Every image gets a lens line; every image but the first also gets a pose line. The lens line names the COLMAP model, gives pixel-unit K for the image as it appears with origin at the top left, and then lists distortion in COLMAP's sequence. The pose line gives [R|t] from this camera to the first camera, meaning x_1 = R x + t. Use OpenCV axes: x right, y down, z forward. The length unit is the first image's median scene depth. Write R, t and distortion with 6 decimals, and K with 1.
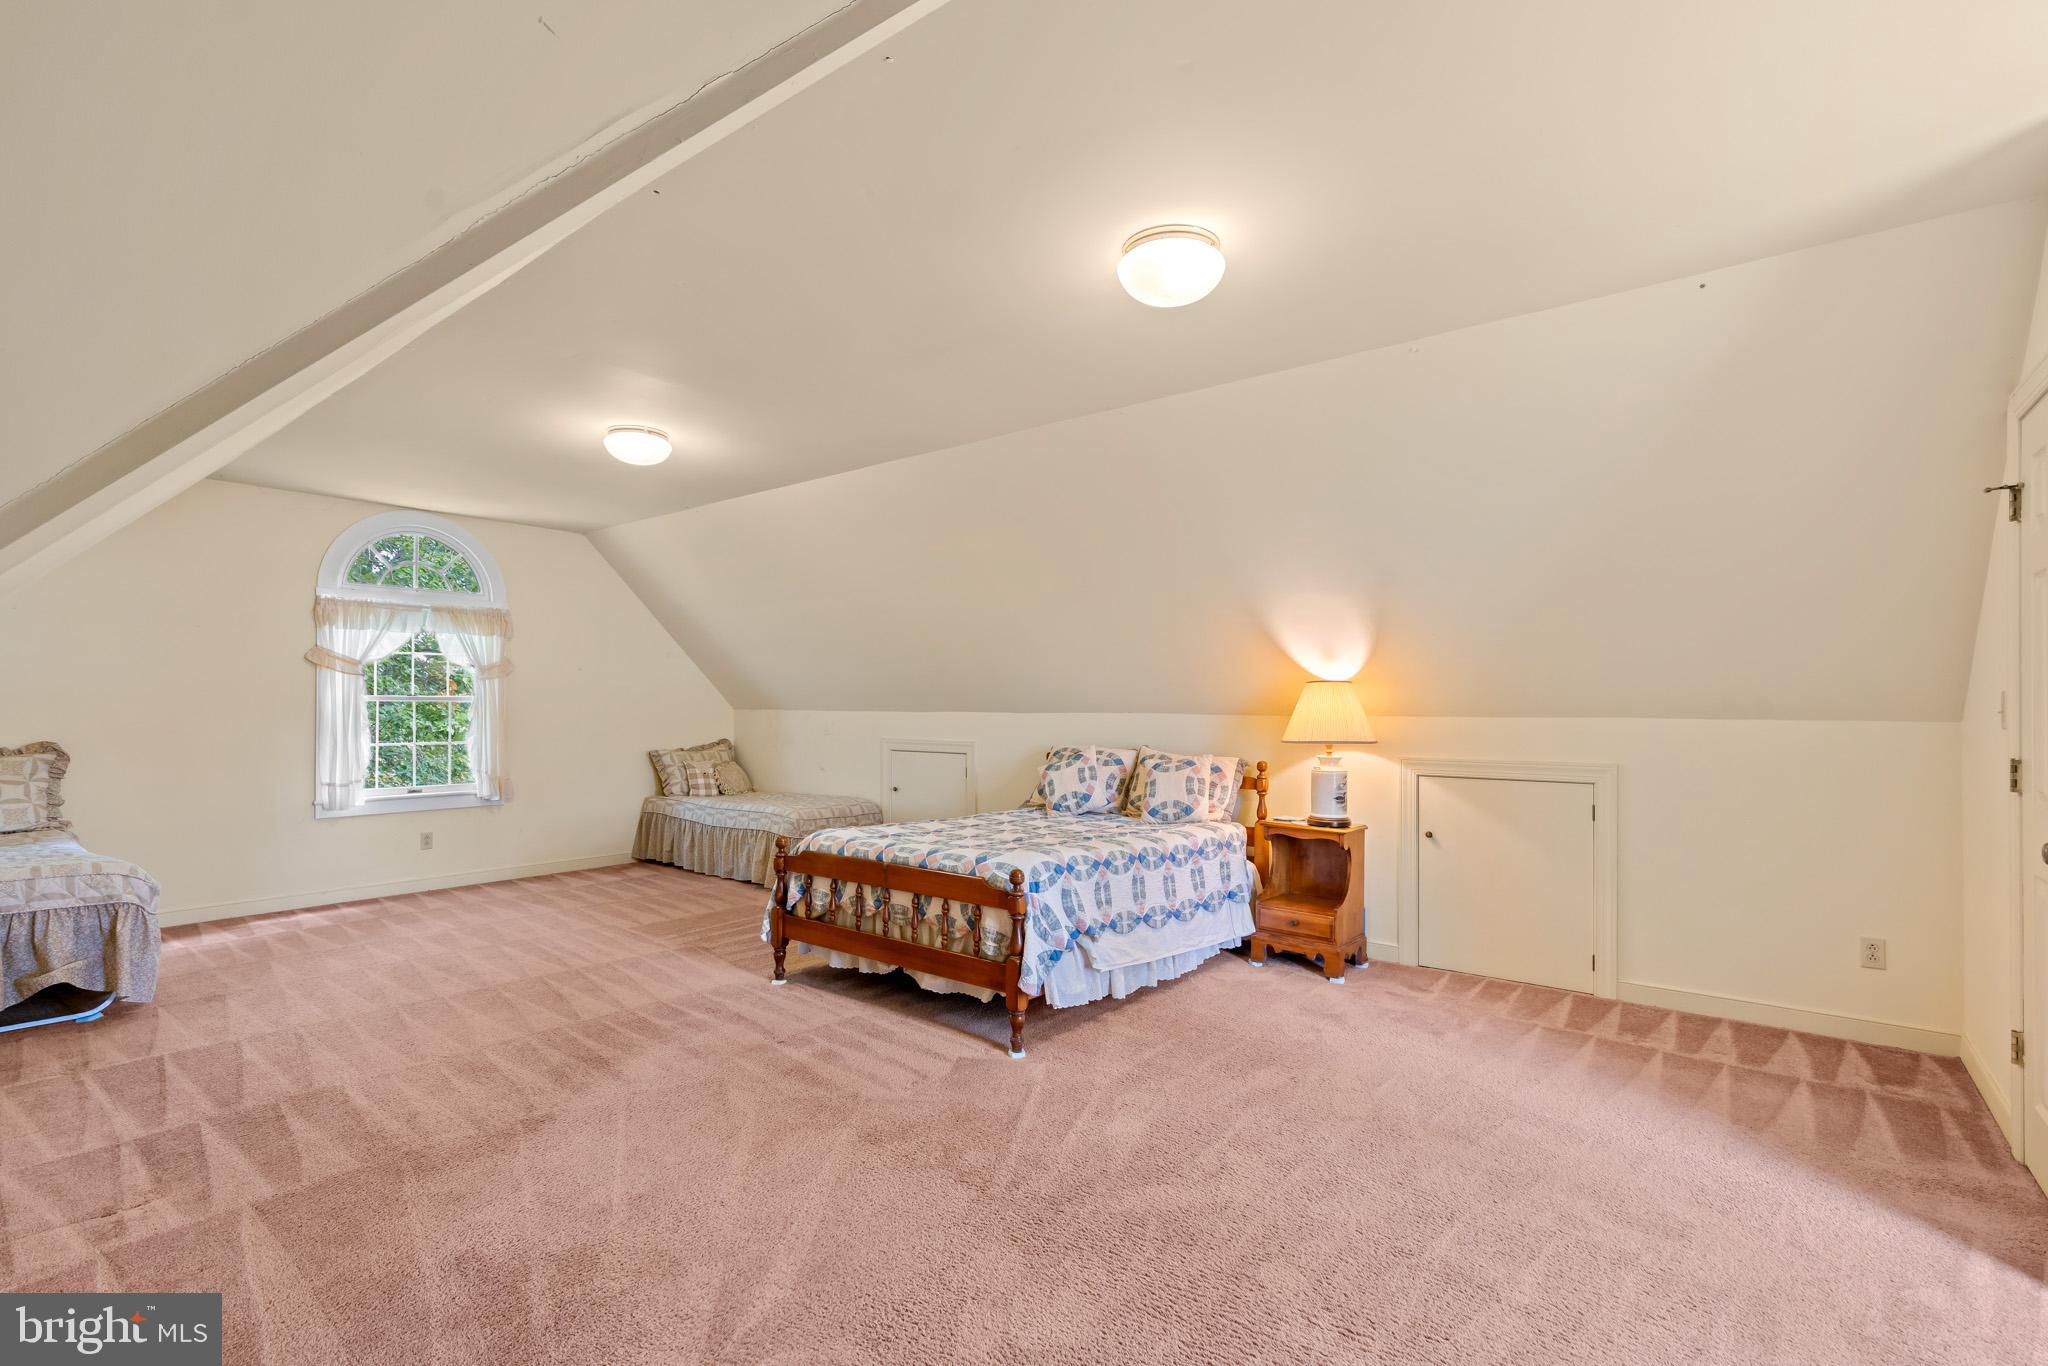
lens RADIAL K [[936.9, 0, 1026.7], [0, 936.9, 703.8], [0, 0, 1]] dist [-0.015715, 0.011704]
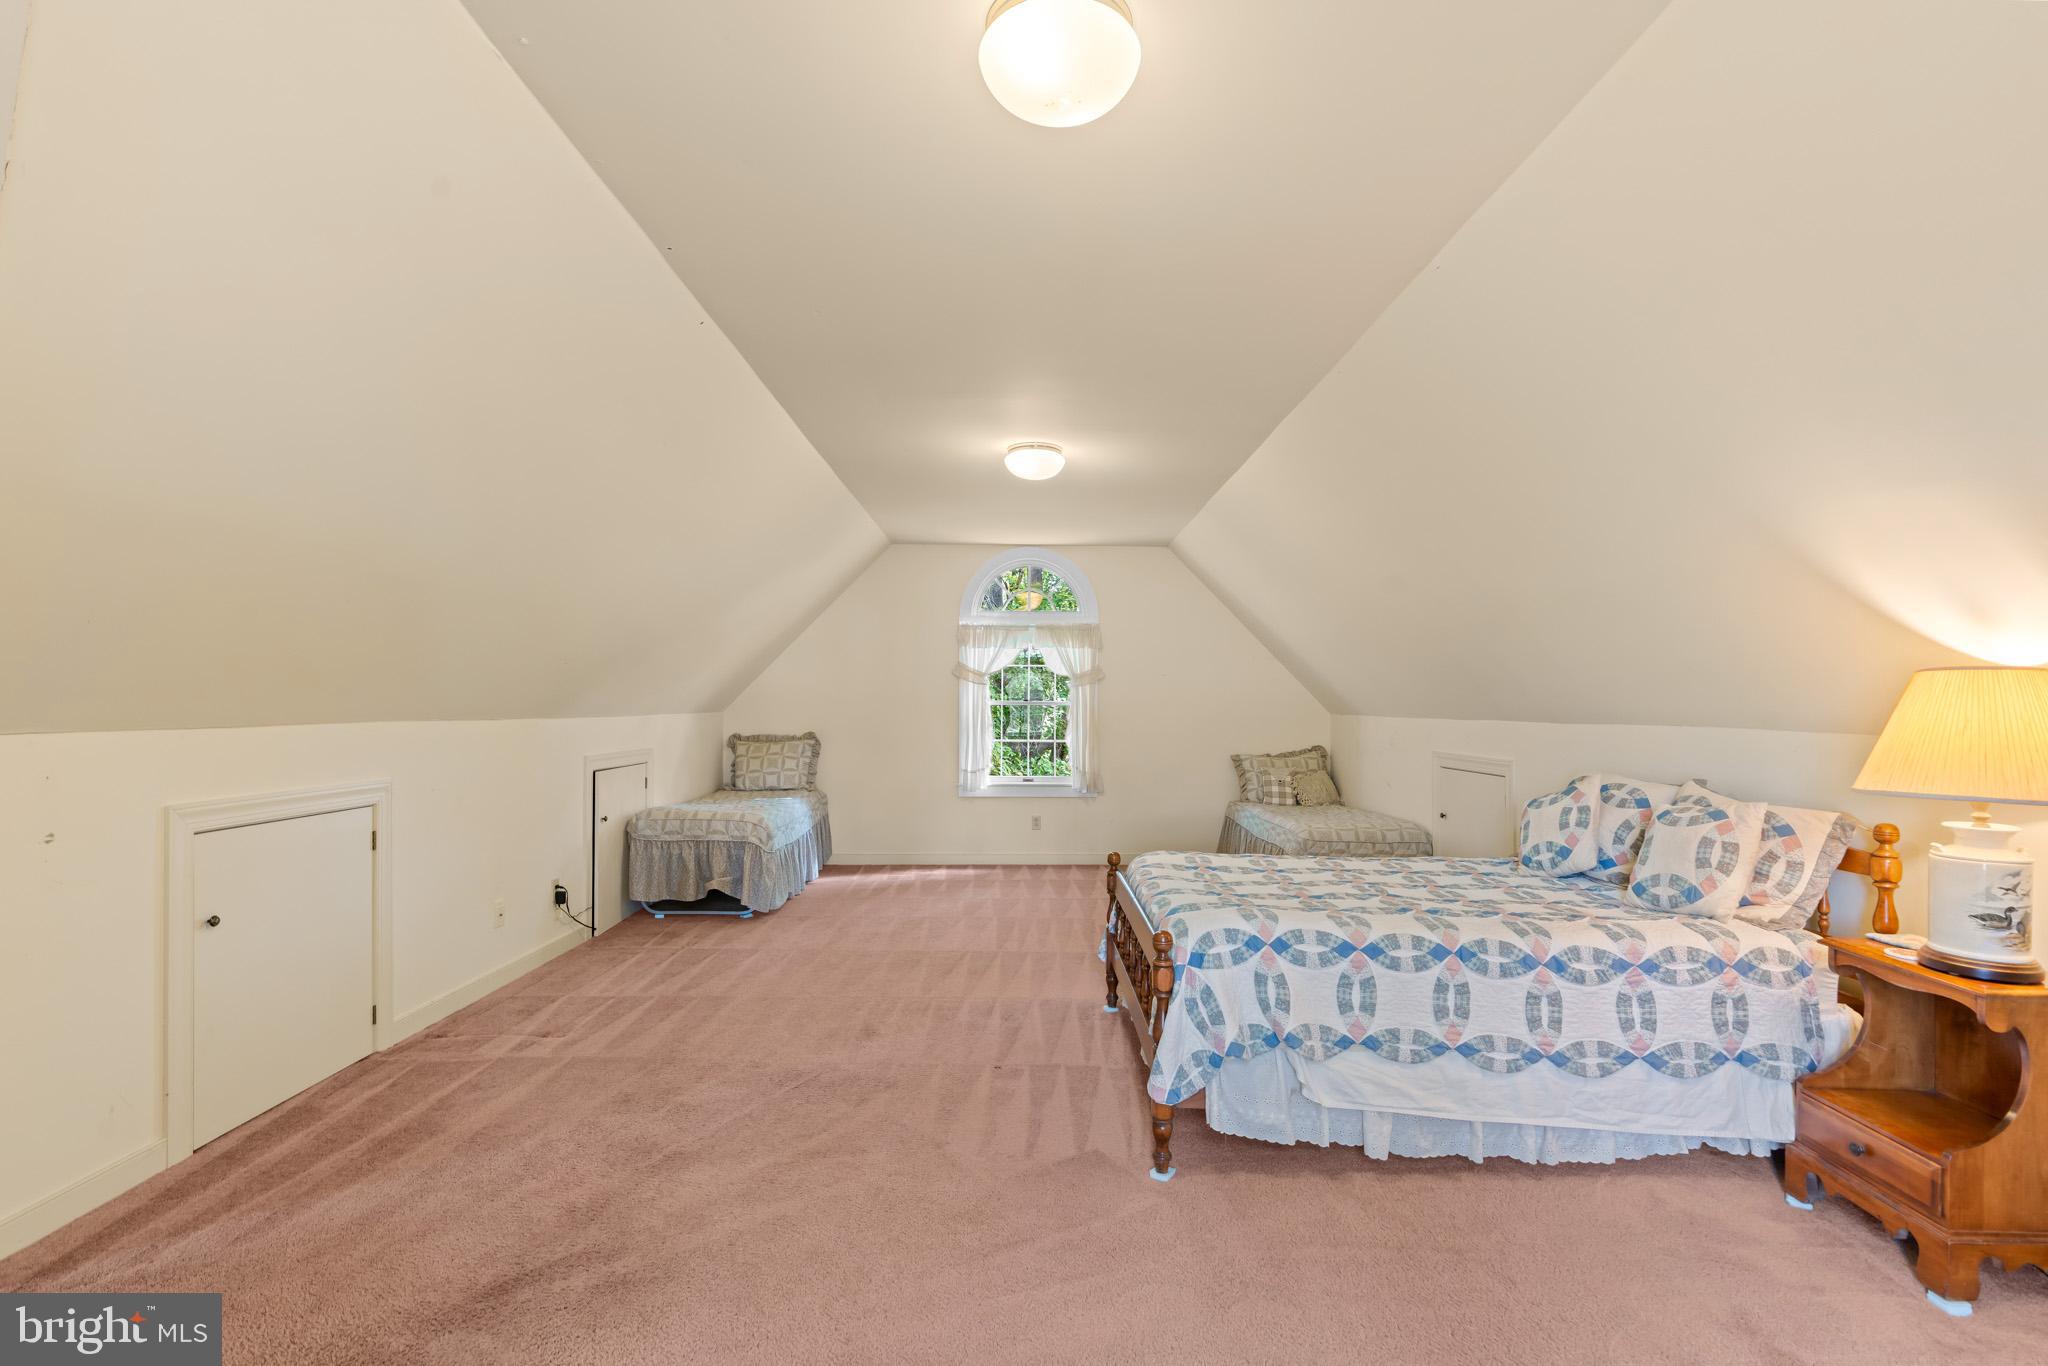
lens RADIAL K [[936.9, 0, 1026.7], [0, 936.9, 703.8], [0, 0, 1]] dist [-0.015715, 0.011704]
pose [[0.637827, 0.000422, -0.770180, 0.350266], [-0.001855, 0.999998, -0.000988, -0.004643], [0.770178, 0.002059, 0.637826, 0.299051]]
